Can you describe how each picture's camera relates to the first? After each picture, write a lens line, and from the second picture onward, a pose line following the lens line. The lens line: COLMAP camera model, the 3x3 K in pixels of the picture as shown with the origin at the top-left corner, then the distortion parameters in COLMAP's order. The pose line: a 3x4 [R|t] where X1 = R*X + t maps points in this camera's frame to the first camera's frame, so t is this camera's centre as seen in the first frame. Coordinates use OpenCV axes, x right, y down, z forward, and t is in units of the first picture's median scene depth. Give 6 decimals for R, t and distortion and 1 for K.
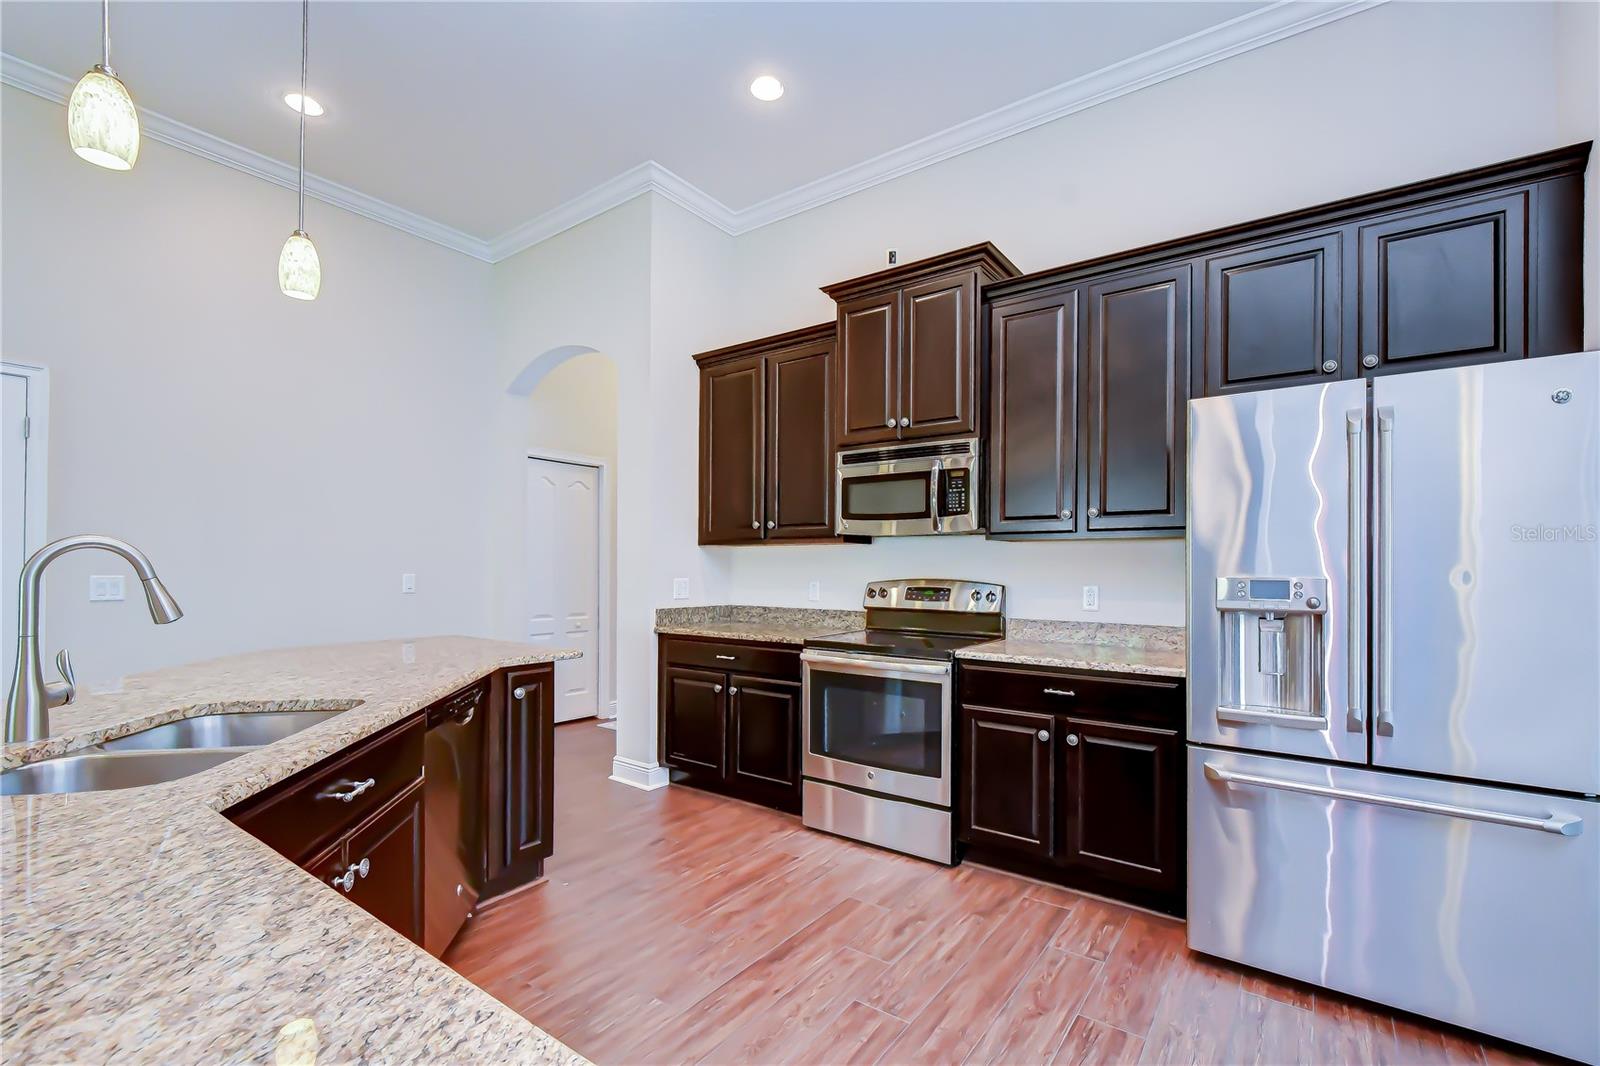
lens RADIAL K [[703.8, 0, 800.6], [0, 703.8, 561.3], [0, 0, 1]] dist [0.003376, 0.000192]
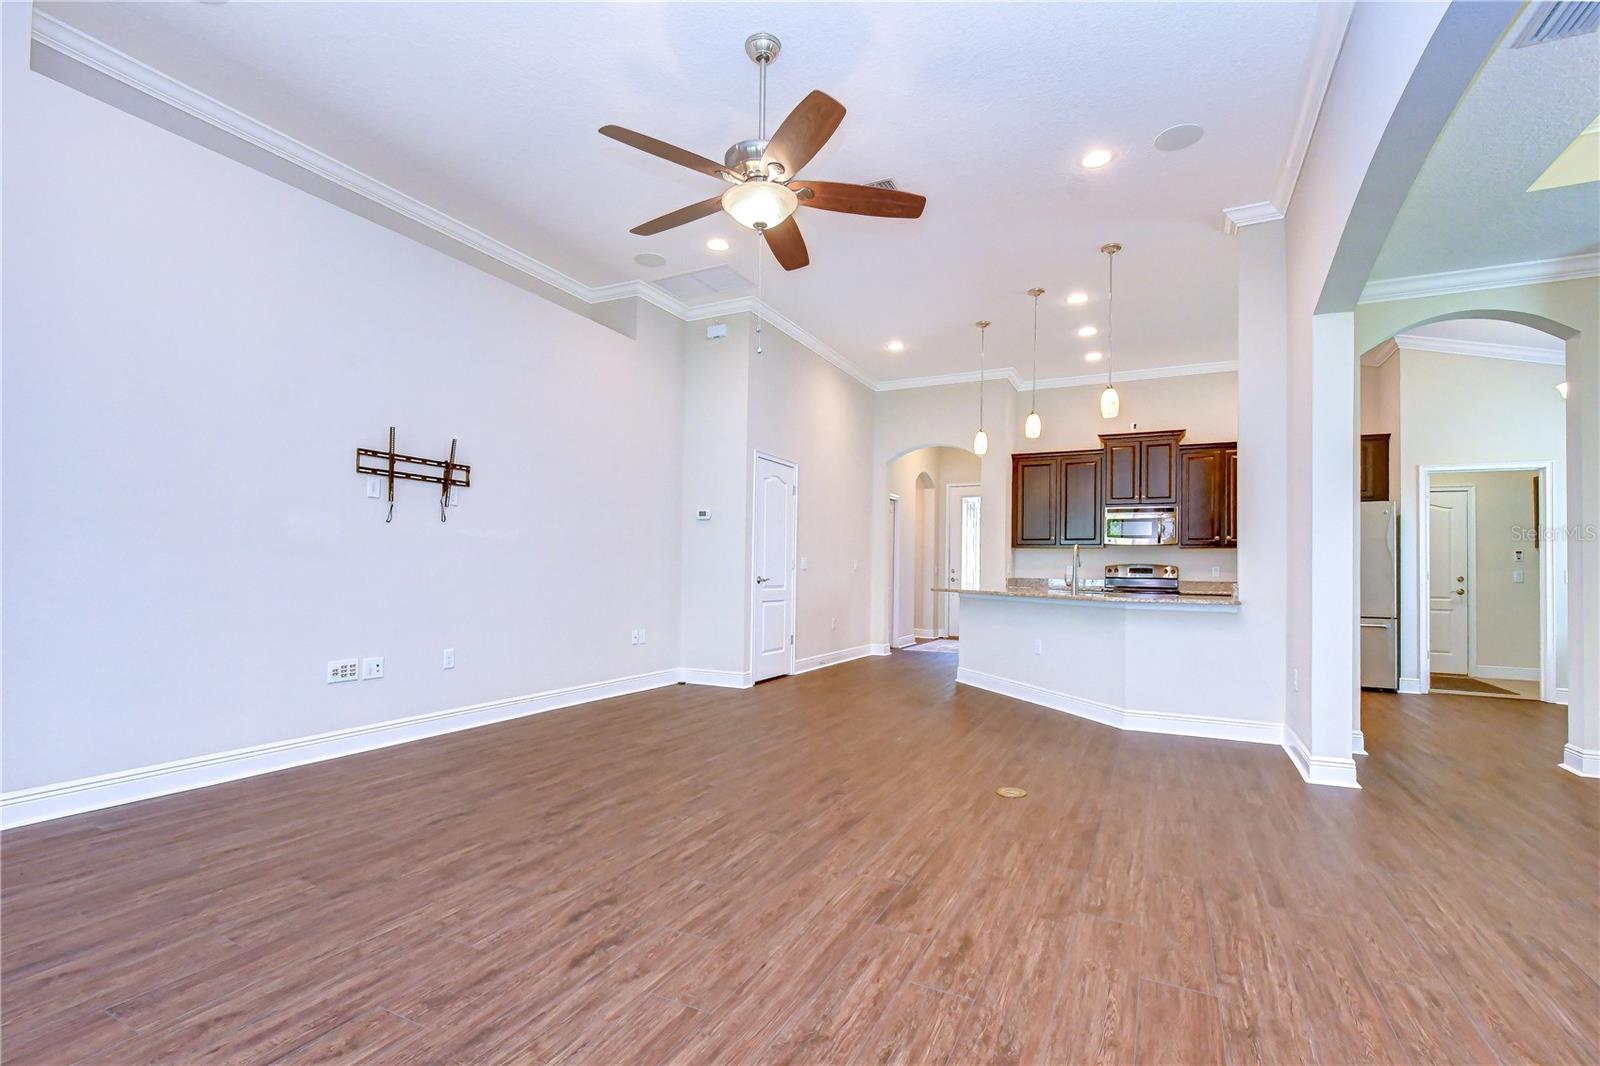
lens RADIAL K [[749.1, 0, 755.1], [0, 749.1, 554.8], [0, 0, 1]] dist [0.009119, -0.005484]
pose [[0.990912, 0.007681, 0.134294, -1.408679], [-0.006080, 0.999905, -0.012332, 0.031793], [-0.134376, 0.011403, 0.990865, -1.211612]]
